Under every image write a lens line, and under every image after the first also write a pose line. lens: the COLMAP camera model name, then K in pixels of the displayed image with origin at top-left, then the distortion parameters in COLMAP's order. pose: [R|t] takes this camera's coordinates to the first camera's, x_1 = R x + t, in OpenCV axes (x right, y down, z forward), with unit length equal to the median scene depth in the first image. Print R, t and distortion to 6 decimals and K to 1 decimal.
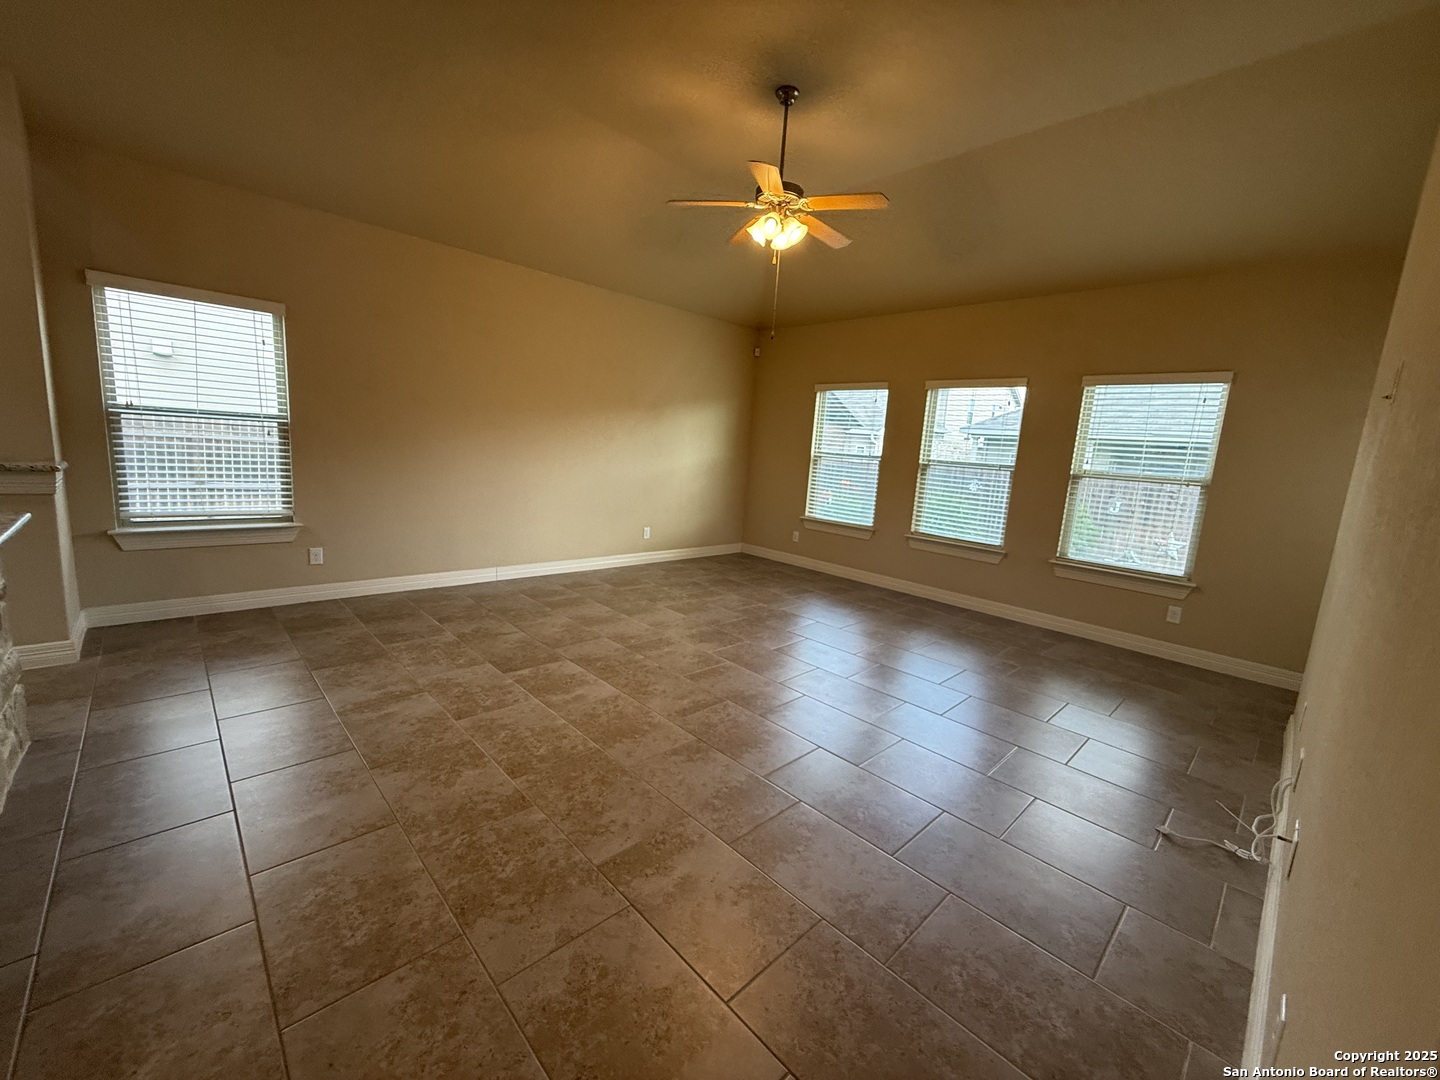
lens RADIAL K [[575.3, 0, 712.3], [0, 575.3, 543.2], [0, 0, 1]] dist [0.002498, 0.001168]
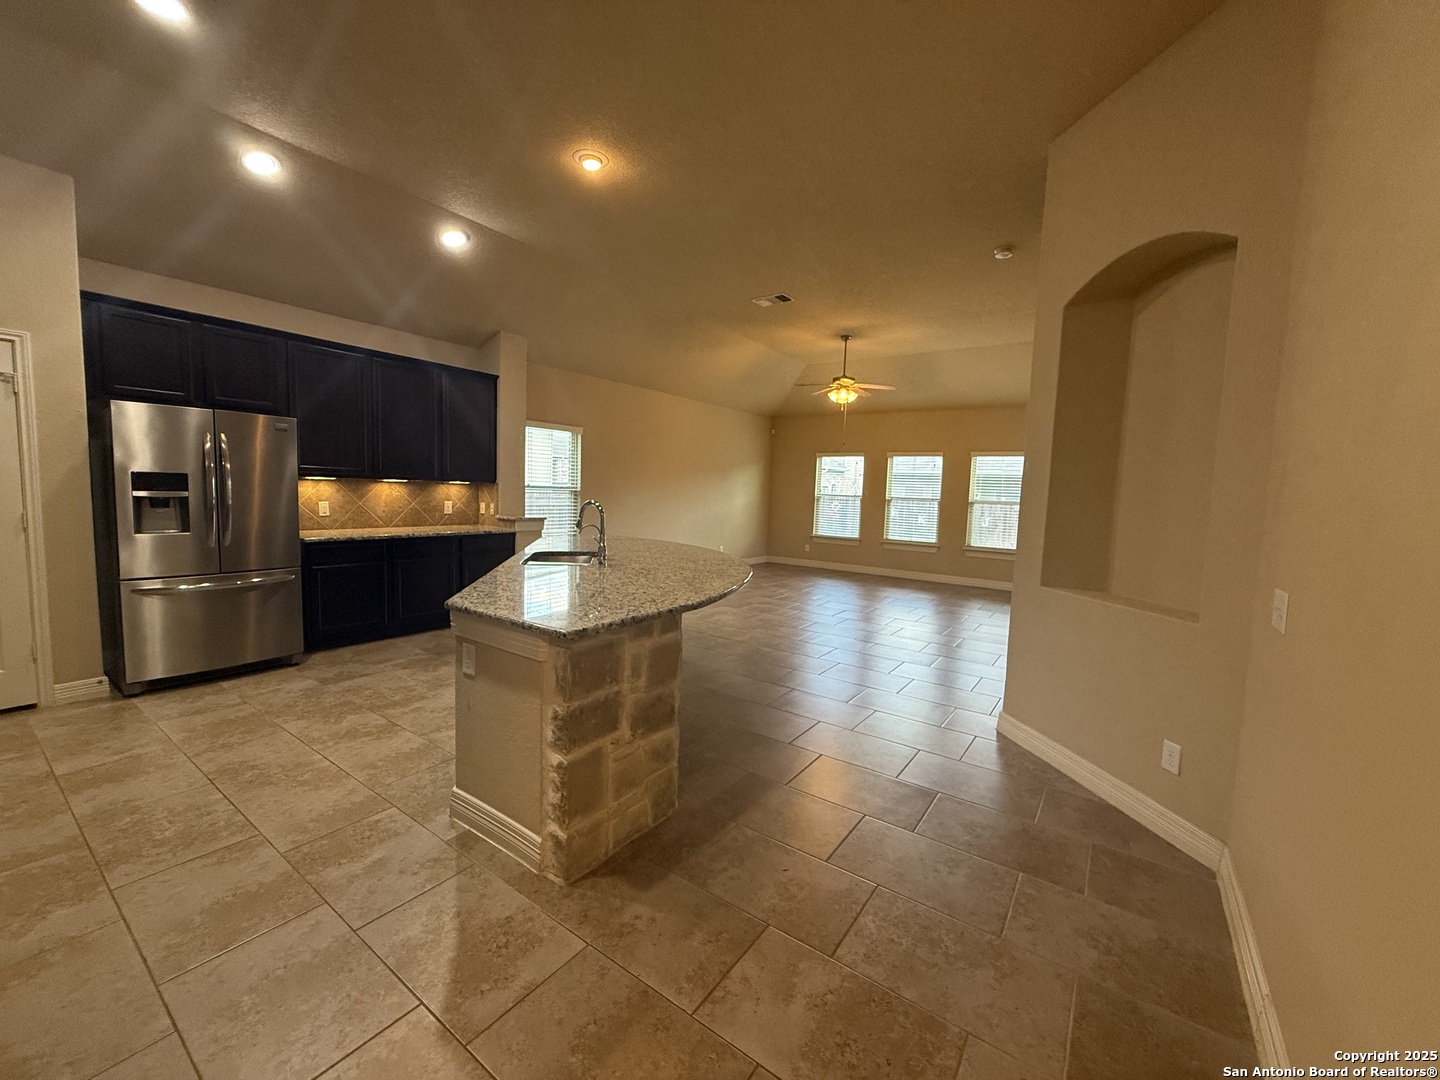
lens RADIAL K [[575.3, 0, 722.0], [0, 575.3, 541.9], [0, 0, 1]] dist [0.002498, 0.001168]
pose [[0.979280, -0.051959, 0.195732, -0.459193], [0.064978, 0.996040, -0.060689, 0.060874], [-0.191804, 0.072150, 0.978778, -0.575643]]
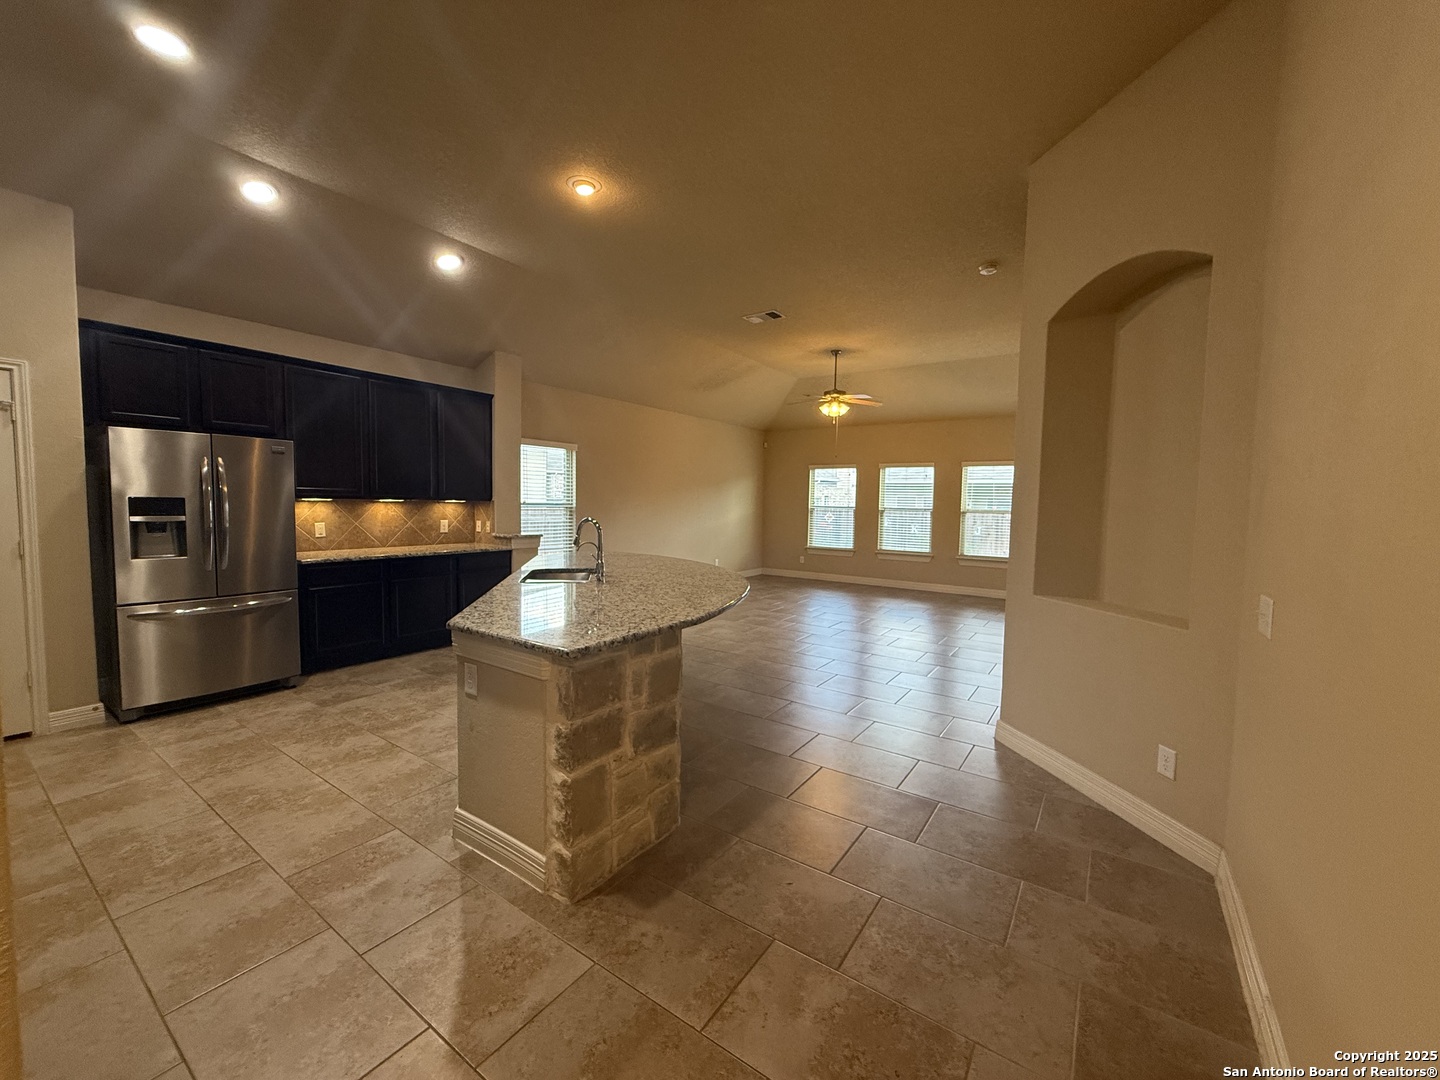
lens RADIAL K [[575.3, 0, 721.9], [0, 575.3, 541.2], [0, 0, 1]] dist [0.002498, 0.001168]
pose [[0.976202, -0.064497, 0.207048, -0.463214], [0.083098, 0.993126, -0.082430, 0.058522], [-0.200309, 0.097674, 0.974852, -0.581456]]
